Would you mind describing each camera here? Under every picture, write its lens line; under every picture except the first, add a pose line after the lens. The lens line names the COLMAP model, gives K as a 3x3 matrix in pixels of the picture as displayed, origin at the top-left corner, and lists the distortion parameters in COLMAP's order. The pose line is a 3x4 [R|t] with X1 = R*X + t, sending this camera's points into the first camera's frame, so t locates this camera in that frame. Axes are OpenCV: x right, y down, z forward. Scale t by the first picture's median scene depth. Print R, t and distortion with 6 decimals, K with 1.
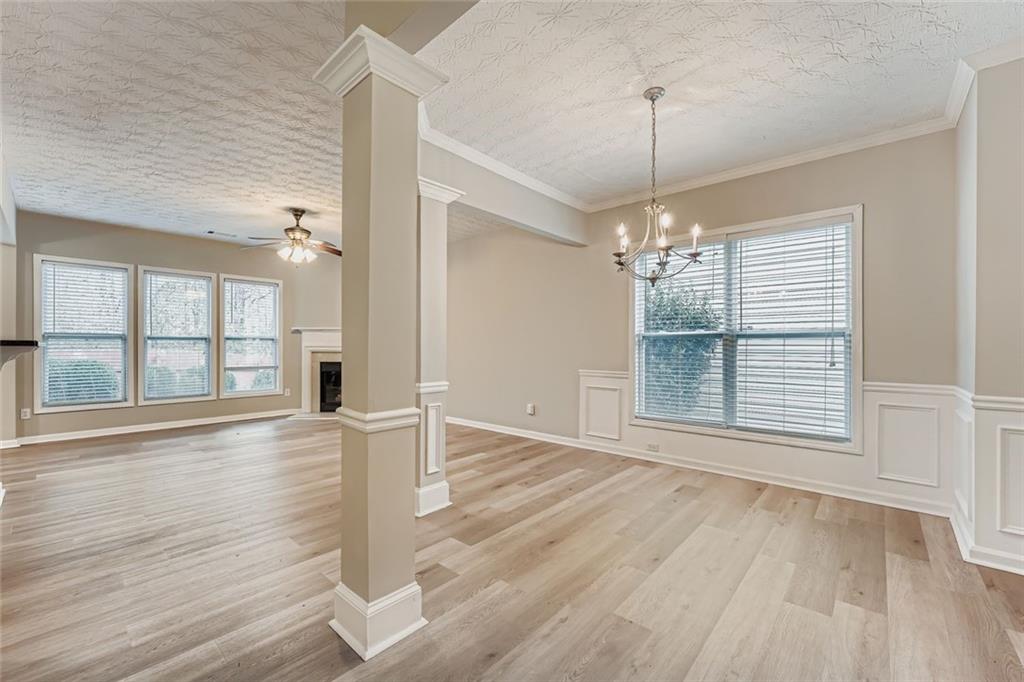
lens RADIAL K [[414.2, 0, 511.1], [0, 414.2, 346.3], [0, 0, 1]] dist [-0.003397, -0.000344]
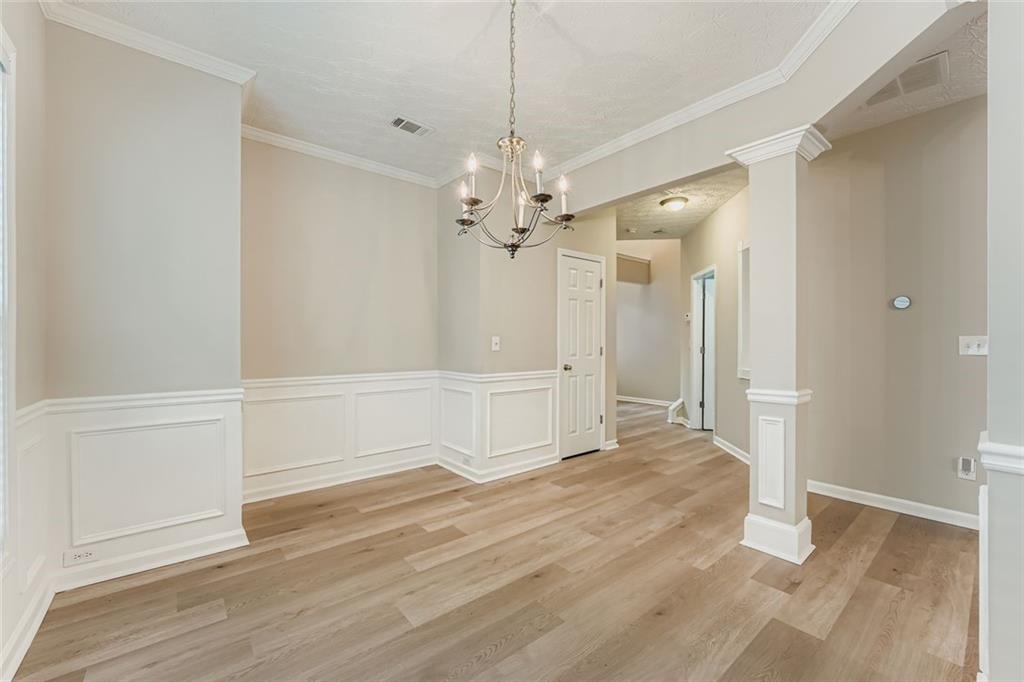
lens RADIAL K [[414.2, 0, 511.1], [0, 414.2, 346.3], [0, 0, 1]] dist [-0.003397, -0.000344]
pose [[-0.988265, -0.004996, 0.152670, 0.215081], [-0.004836, 0.999987, 0.001416, 0.004542], [-0.152675, 0.000661, -0.988276, 1.528536]]
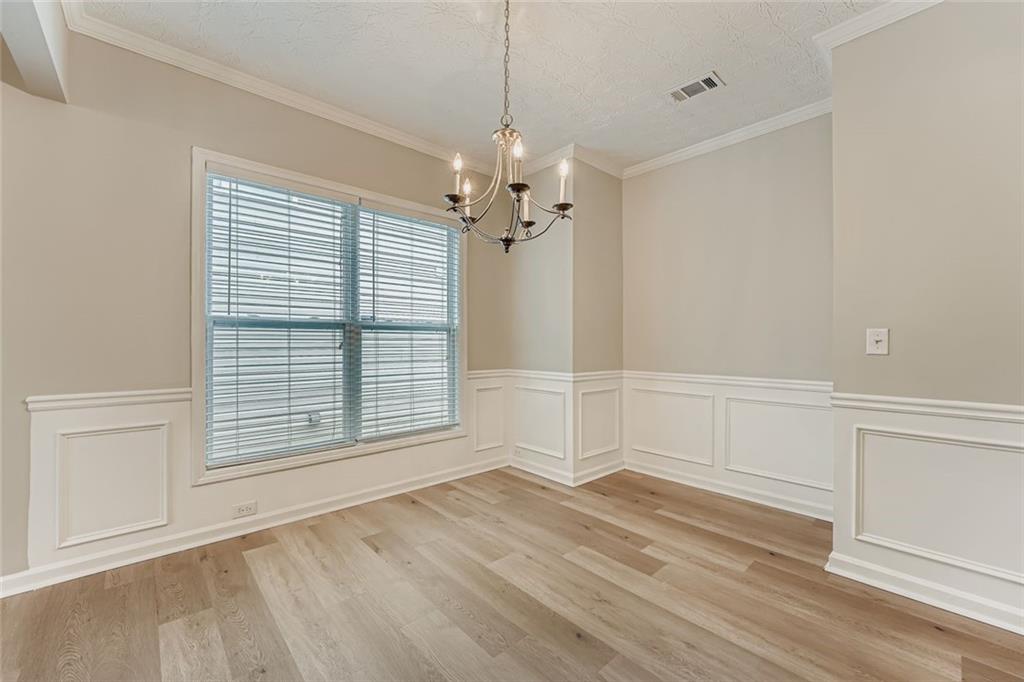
lens RADIAL K [[414.2, 0, 511.1], [0, 414.2, 346.3], [0, 0, 1]] dist [-0.003397, -0.000344]
pose [[0.109529, -0.011556, 0.993916, -0.298698], [-0.004784, 0.999915, 0.012153, 0.002061], [-0.993972, -0.006086, 0.109464, 0.832005]]
